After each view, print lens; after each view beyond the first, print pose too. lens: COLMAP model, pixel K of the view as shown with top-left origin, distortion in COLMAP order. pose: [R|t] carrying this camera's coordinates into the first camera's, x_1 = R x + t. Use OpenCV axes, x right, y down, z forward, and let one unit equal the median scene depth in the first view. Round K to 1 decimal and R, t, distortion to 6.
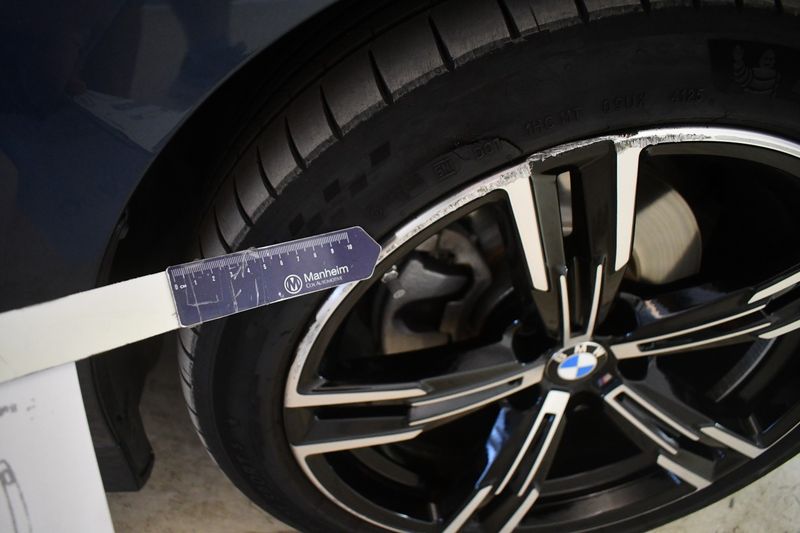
lens RADIAL K [[609.4, 0, 400.0], [0, 609.4, 266.5], [0, 0, 1]] dist [-0.106209, 0.019698]
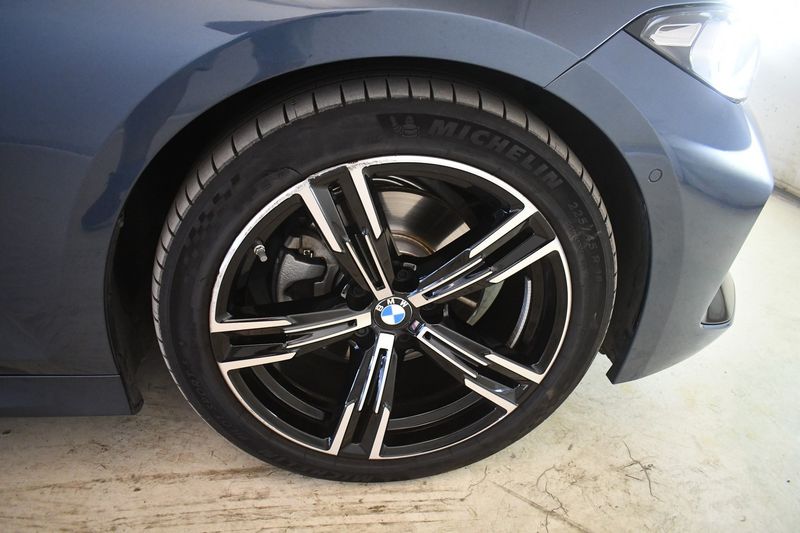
lens RADIAL K [[614.4, 0, 400.0], [0, 614.4, 266.5], [0, 0, 1]] dist [-0.097353, 0.008297]
pose [[0.997388, -0.066173, -0.028960, 0.477035], [0.059737, 0.981049, -0.184320, 0.446914], [0.040608, 0.182109, 0.982440, -0.857398]]
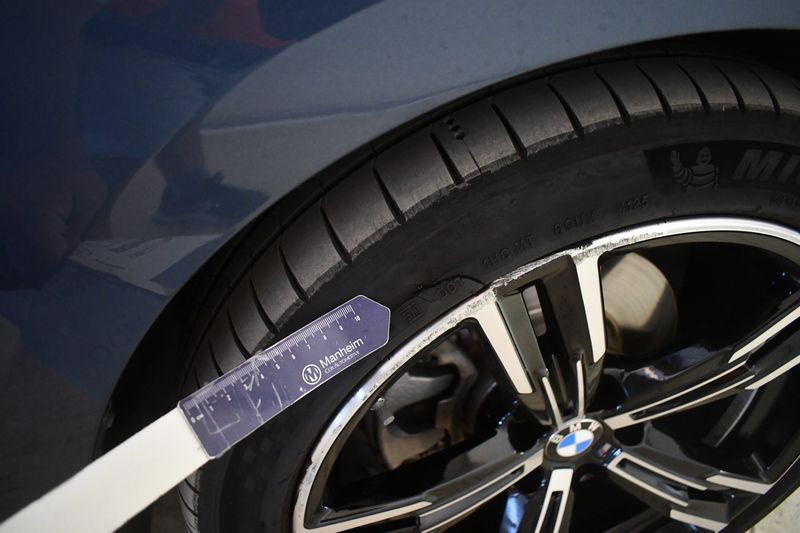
lens RADIAL K [[609.4, 0, 400.0], [0, 609.4, 266.5], [0, 0, 1]] dist [-0.106209, 0.019698]
pose [[0.986757, -0.159483, 0.029604, 0.028021], [0.161151, 0.984659, -0.066917, -0.137171], [-0.018478, 0.070802, 0.997319, -0.022385]]
